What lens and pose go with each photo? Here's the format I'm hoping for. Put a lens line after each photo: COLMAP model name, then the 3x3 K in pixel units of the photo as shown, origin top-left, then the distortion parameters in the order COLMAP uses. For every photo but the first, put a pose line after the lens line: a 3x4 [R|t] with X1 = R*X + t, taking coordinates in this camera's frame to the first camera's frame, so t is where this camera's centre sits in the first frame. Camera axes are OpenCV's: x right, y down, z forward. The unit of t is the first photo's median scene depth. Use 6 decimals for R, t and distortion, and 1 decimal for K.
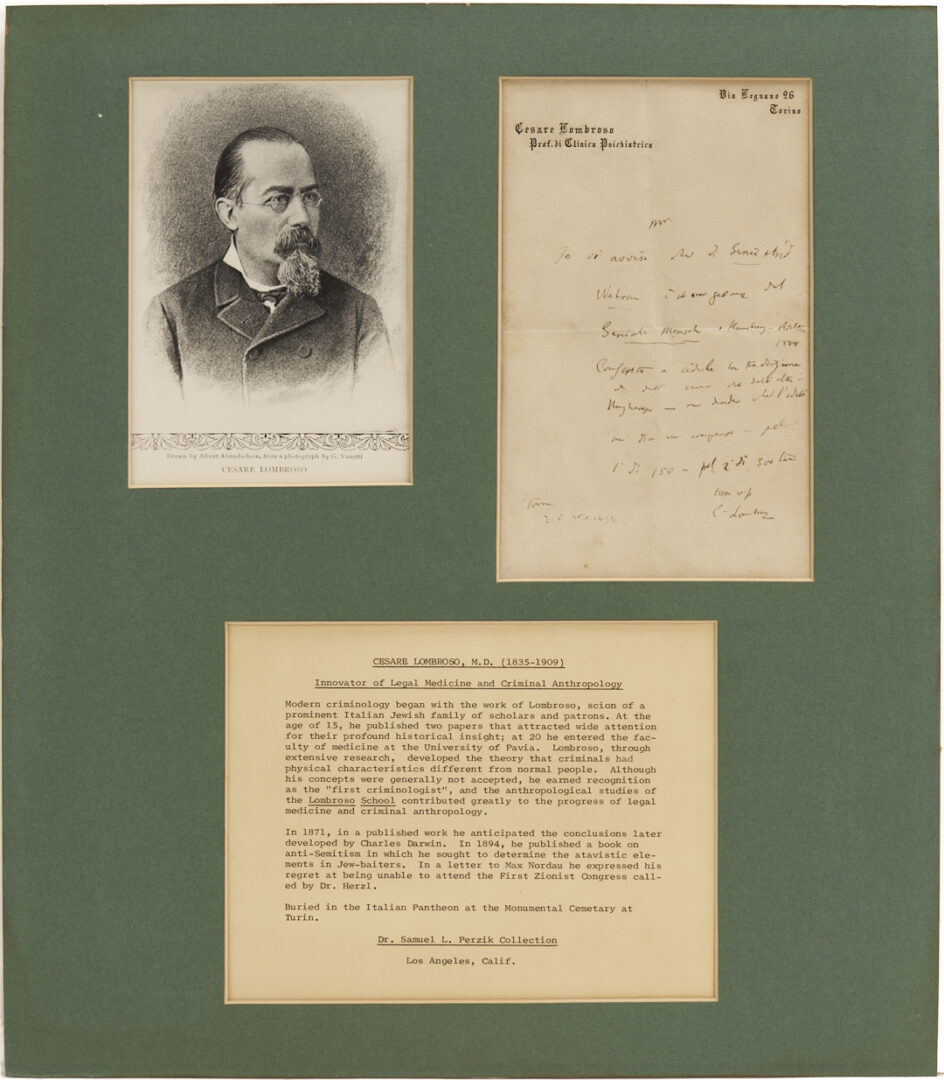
lens RADIAL K [[3183.9, 0, 471.8], [0, 3183.9, 539.7], [0, 0, 1]] dist [0.021106, 0.000000]
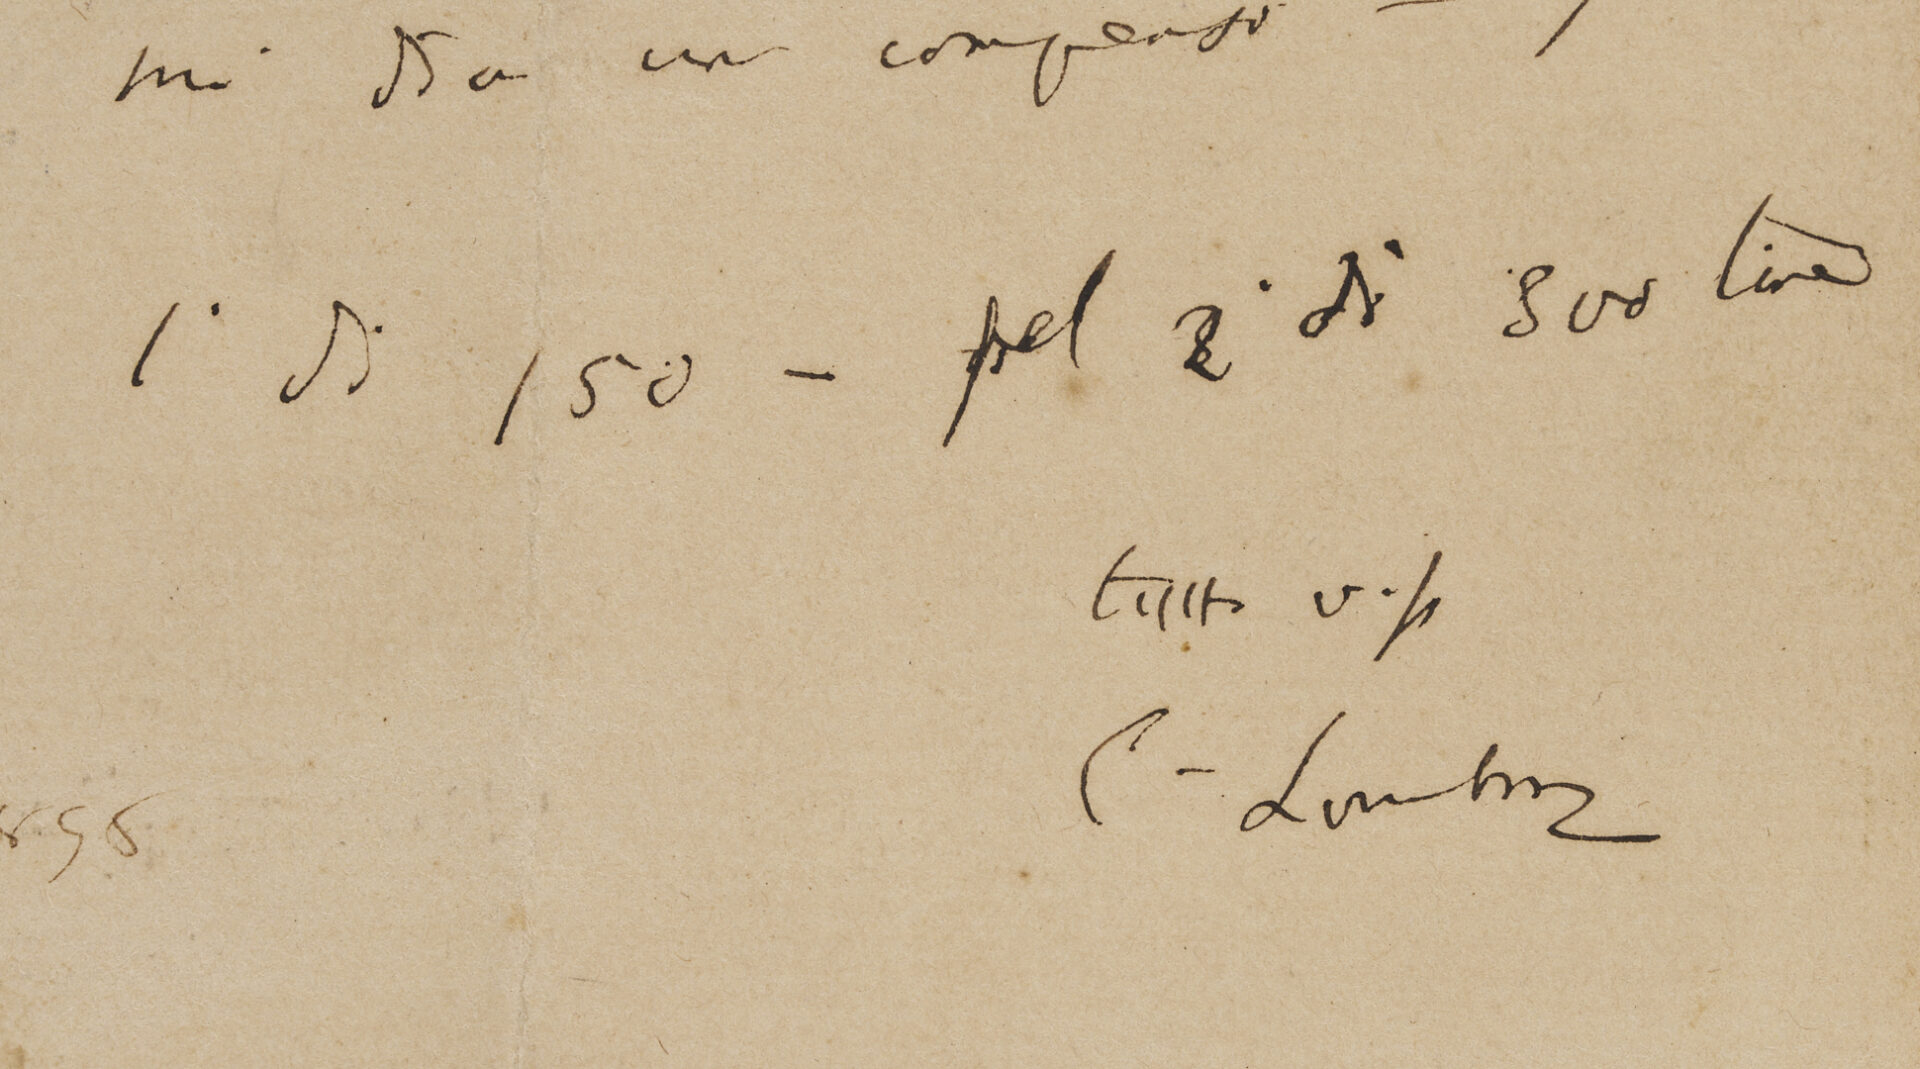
lens RADIAL K [[5069.1, 0, 959.9], [0, 5069.1, 534.6], [0, 0, 1]] dist [-0.018078, 0.000000]
pose [[0.991001, 0.003908, 0.133797, 0.049605], [-0.003586, 0.999990, -0.002647, -0.016178], [-0.133806, 0.002143, 0.991005, 0.835721]]
